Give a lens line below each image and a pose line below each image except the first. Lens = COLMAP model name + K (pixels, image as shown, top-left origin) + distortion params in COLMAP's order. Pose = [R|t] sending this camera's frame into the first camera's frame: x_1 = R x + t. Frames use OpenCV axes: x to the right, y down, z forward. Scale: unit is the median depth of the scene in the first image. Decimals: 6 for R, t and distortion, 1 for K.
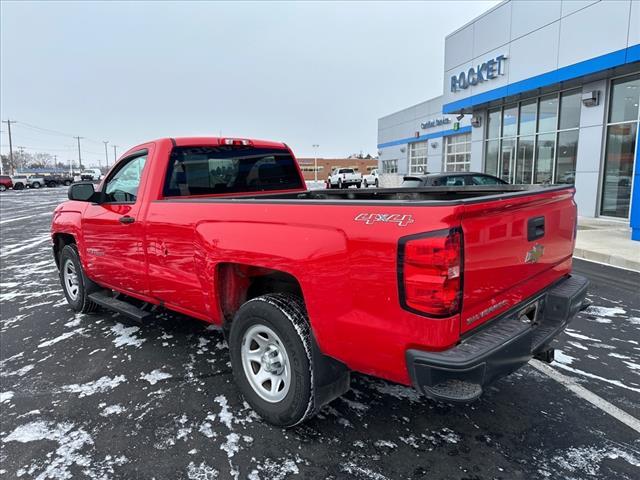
lens RADIAL K [[460.7, 0, 306.3], [0, 460.7, 239.6], [0, 0, 1]] dist [0.000536, -0.003071]
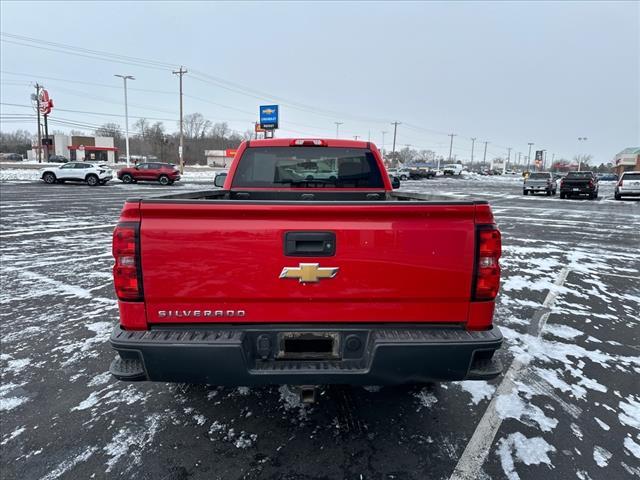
lens RADIAL K [[445.9, 0, 299.2], [0, 445.9, 239.3], [0, 0, 1]] dist [0.002307, -0.000605]
pose [[0.712545, 0.139446, -0.687629, 0.188583], [-0.131244, 0.989242, 0.064611, -0.015026], [0.689242, 0.044209, 0.723181, 0.070028]]
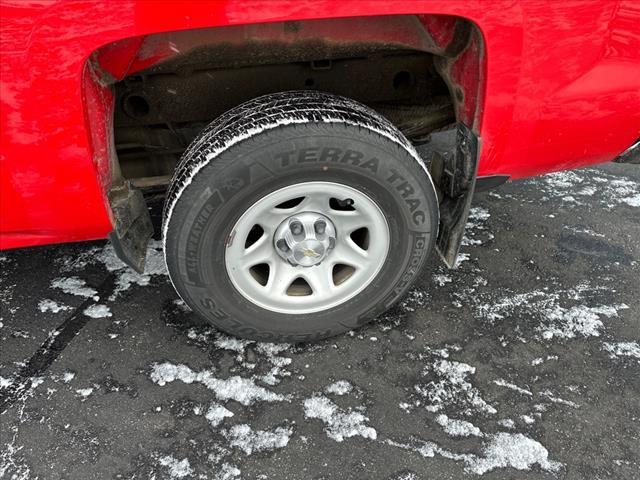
lens RADIAL K [[461.9, 0, 321.4], [0, 461.9, 228.2], [0, 0, 1]] dist [0.014334, -0.000415]
pose [[0.546495, -0.469147, 0.693718, -0.081284], [0.104342, 0.860046, 0.499433, 0.001486], [-0.830937, -0.200554, 0.518963, 0.150774]]
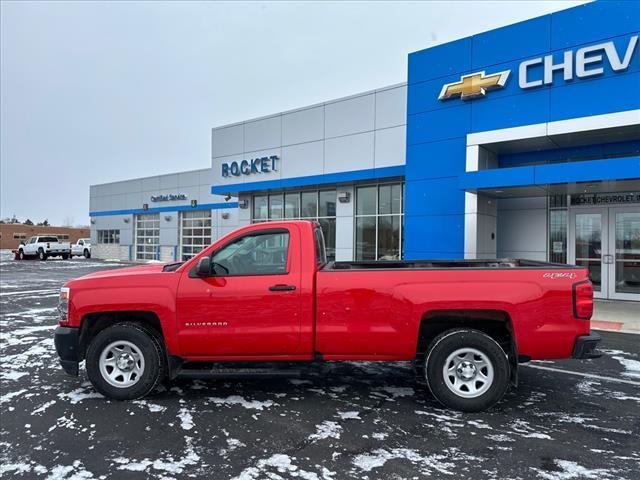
lens RADIAL K [[461.9, 0, 321.4], [0, 461.9, 228.2], [0, 0, 1]] dist [0.014334, -0.000415]
pose [[0.749832, 0.047216, 0.659941, -0.314300], [0.070130, 0.986160, -0.150237, -0.003980], [-0.657901, 0.158934, 0.736143, 0.014536]]
